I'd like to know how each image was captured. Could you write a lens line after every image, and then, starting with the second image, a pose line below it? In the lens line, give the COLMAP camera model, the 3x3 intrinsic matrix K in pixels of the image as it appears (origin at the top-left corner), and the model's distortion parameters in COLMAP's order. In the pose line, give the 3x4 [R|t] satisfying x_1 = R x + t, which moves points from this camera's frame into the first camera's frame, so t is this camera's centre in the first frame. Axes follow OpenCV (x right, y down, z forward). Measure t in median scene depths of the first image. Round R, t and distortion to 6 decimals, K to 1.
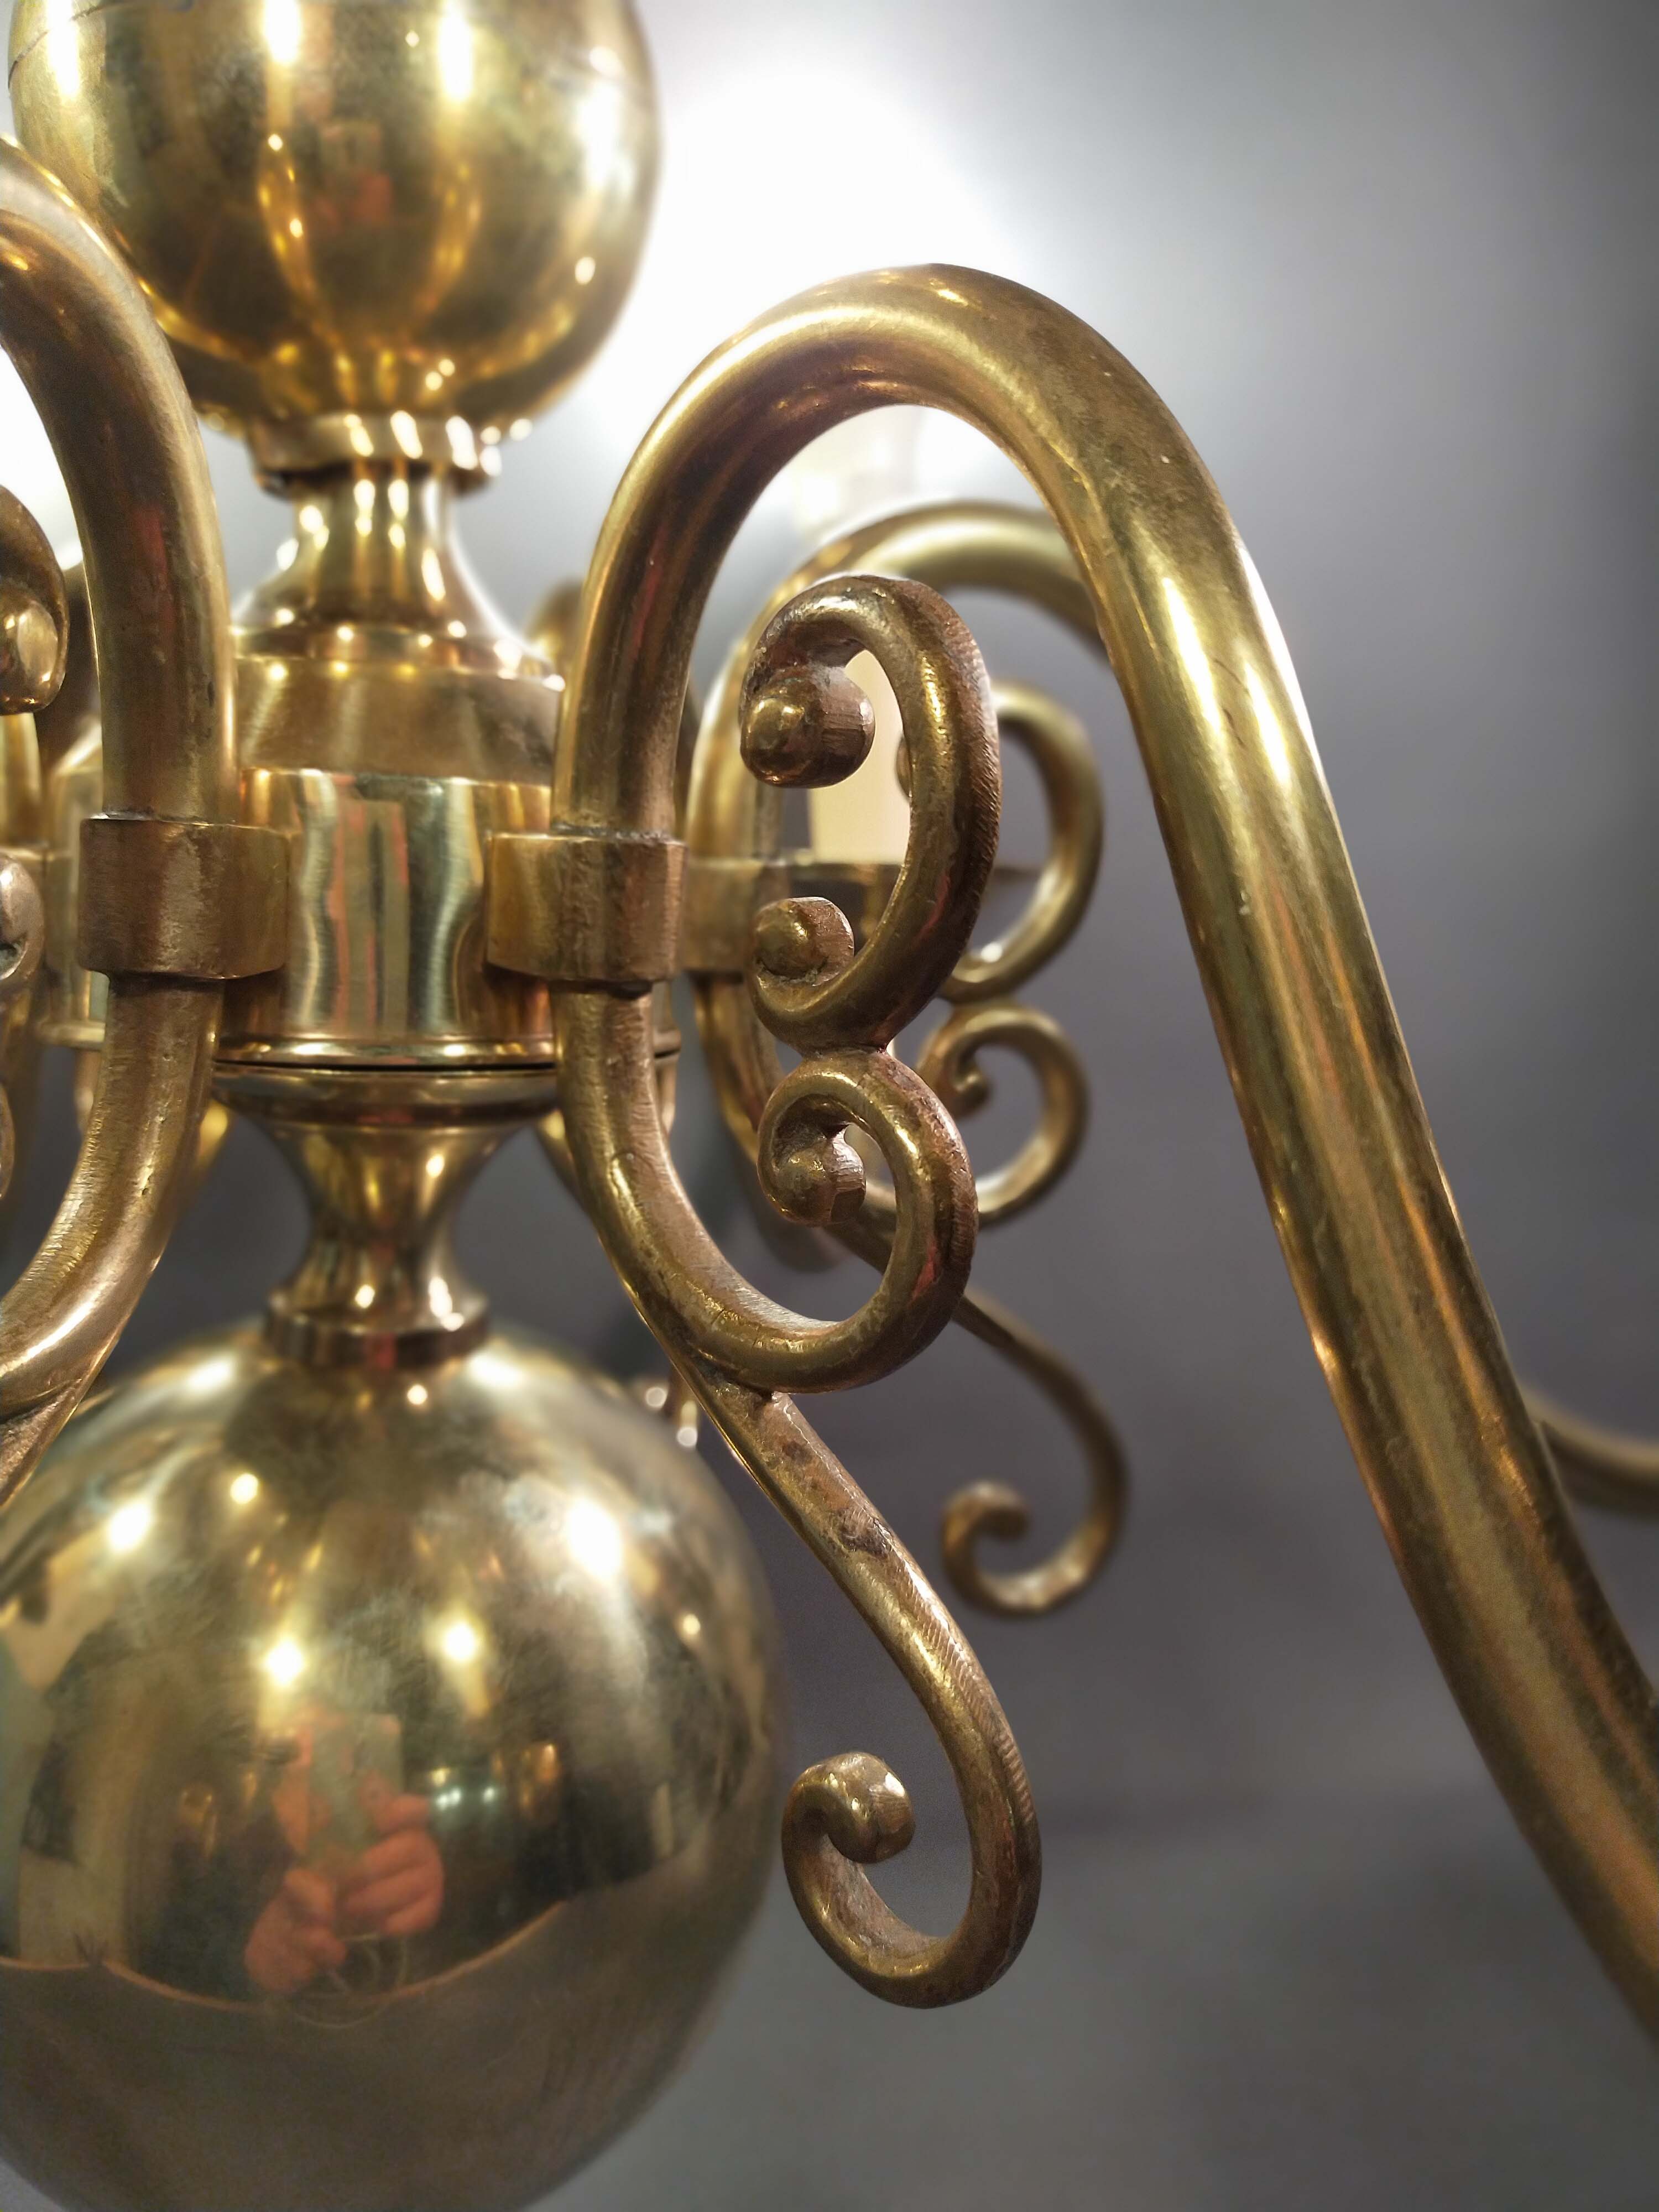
lens RADIAL K [[1632.3, 0, 817.8], [0, 1632.3, 1131.6], [0, 0, 1]] dist [-0.004109, -0.001338]
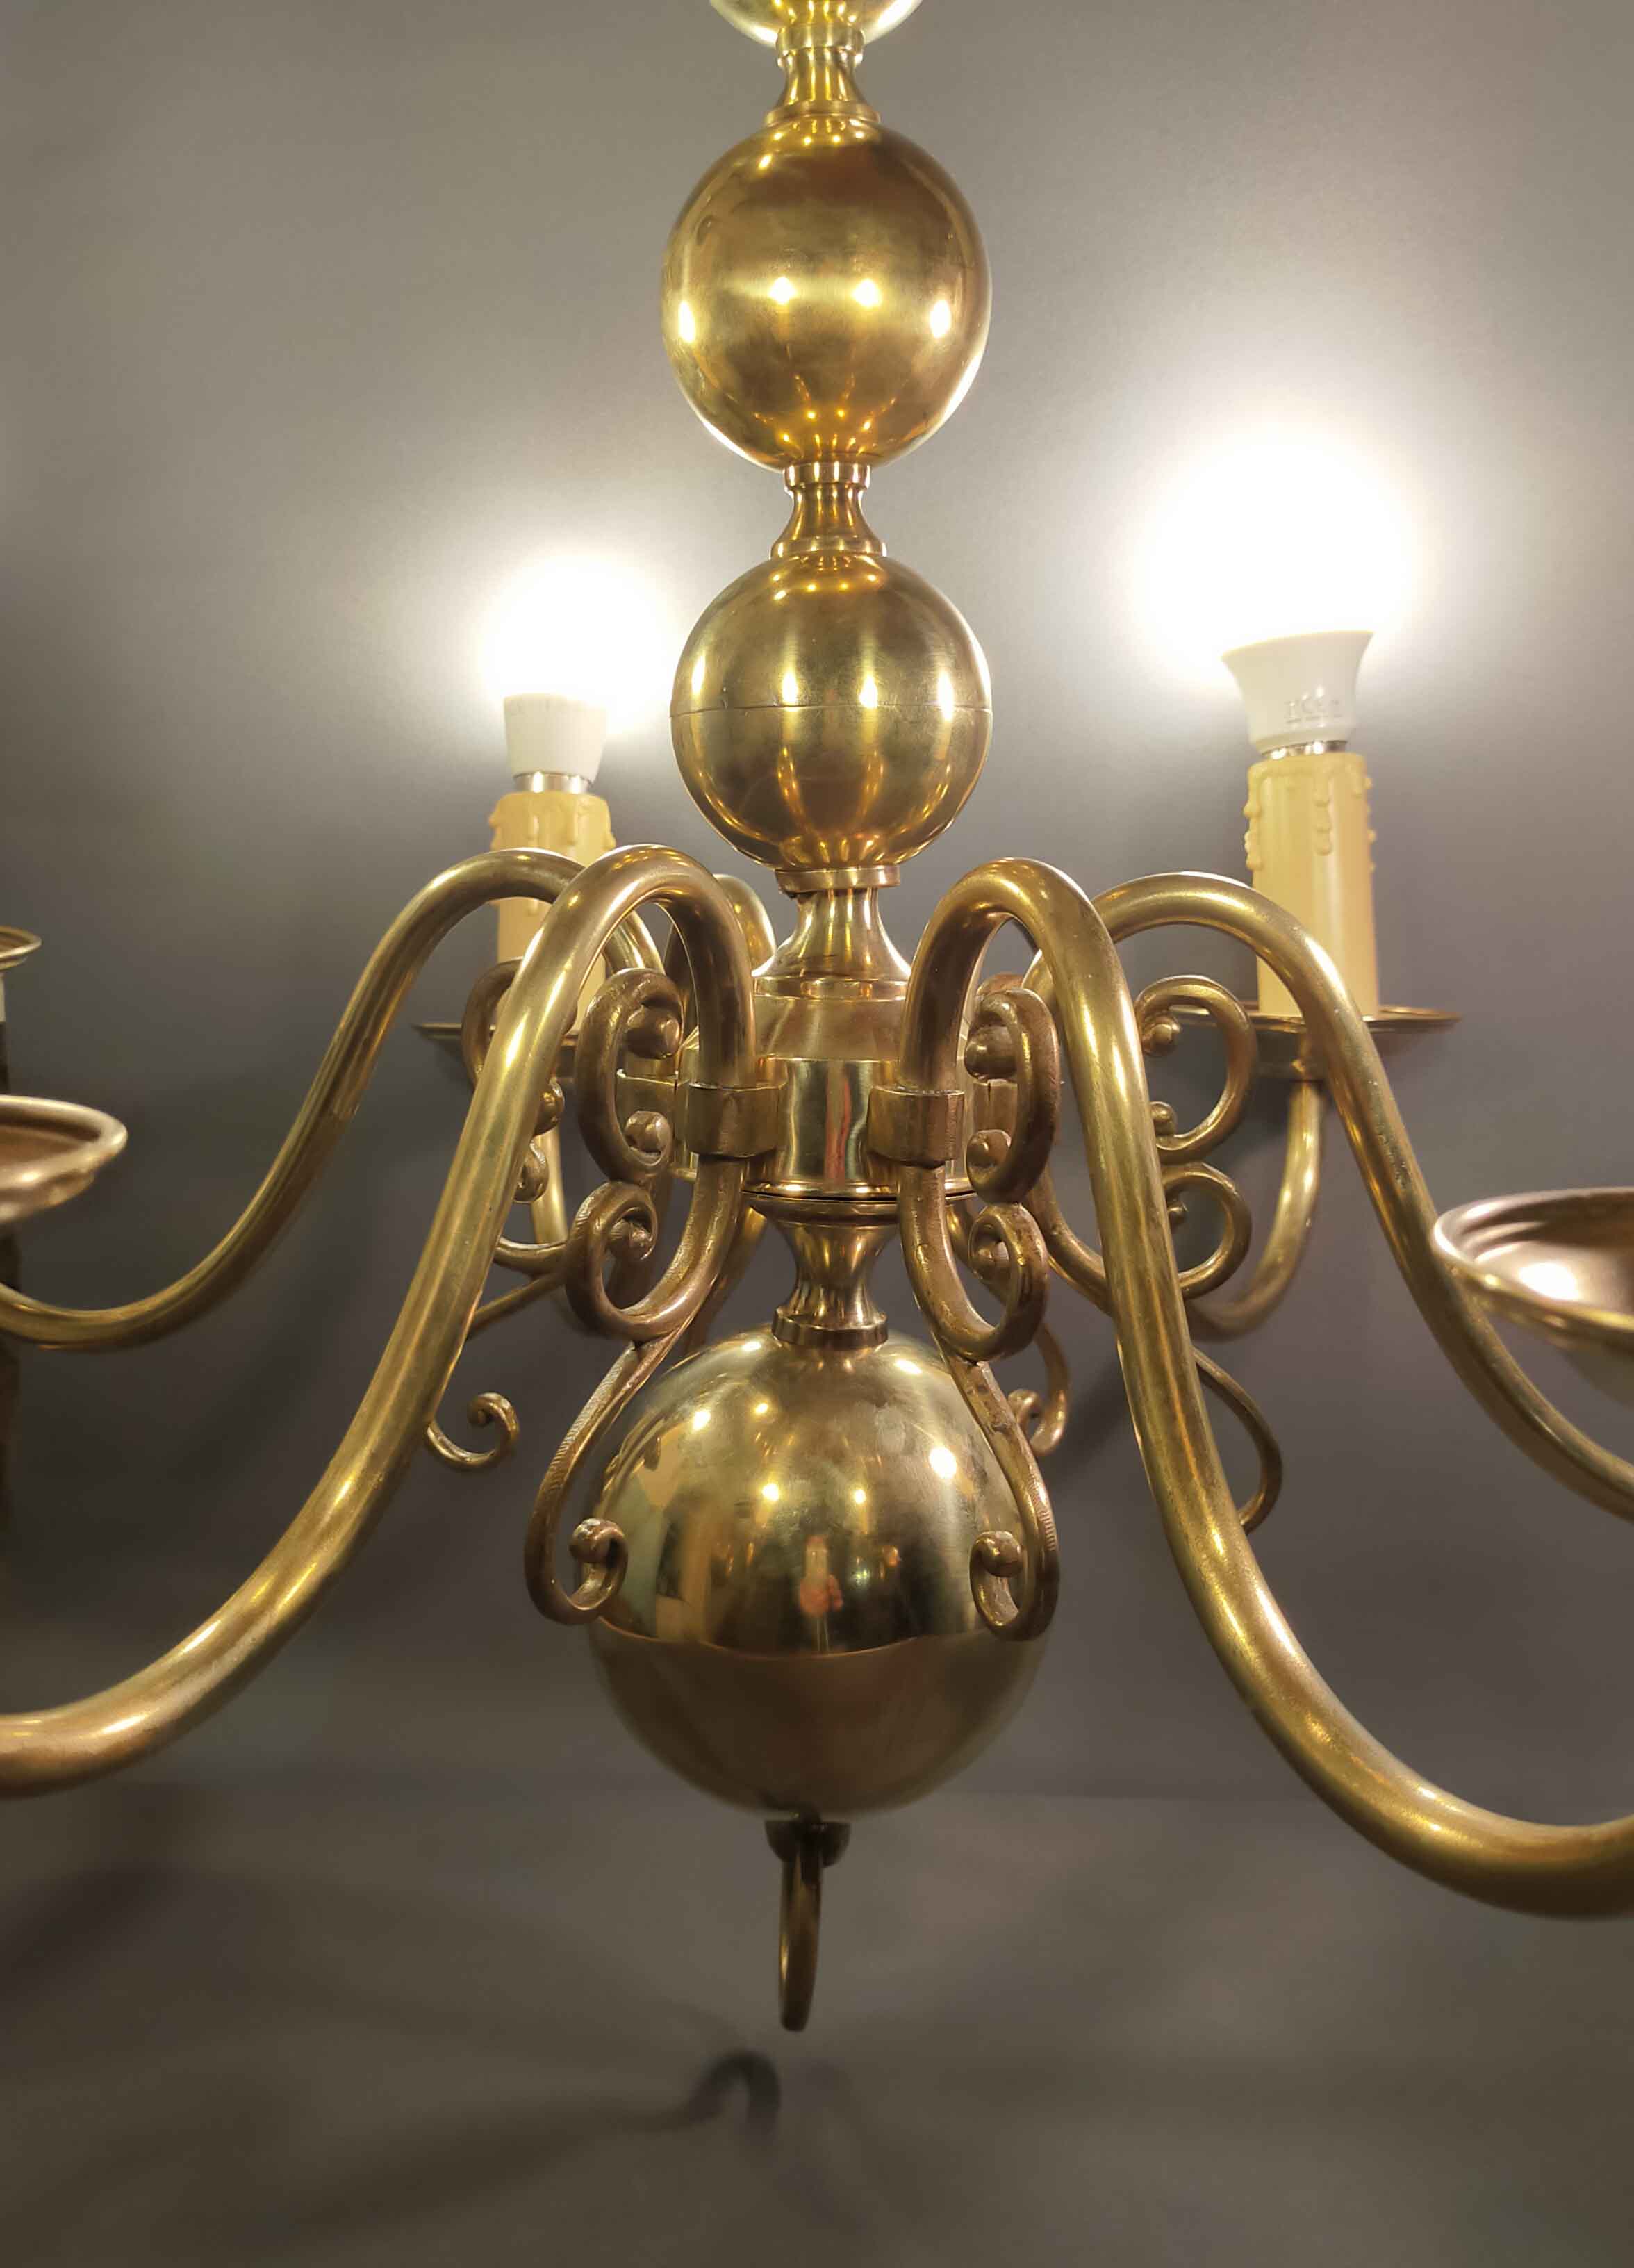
lens RADIAL K [[1857.9, 0, 817.0], [0, 1857.9, 1134.0], [0, 0, 1]] dist [-0.009456, -0.004285]
pose [[0.926101, 0.028958, -0.376162, 0.599737], [-0.042992, 0.998655, -0.028965, -0.048813], [0.374817, 0.042996, 0.926101, -1.163305]]
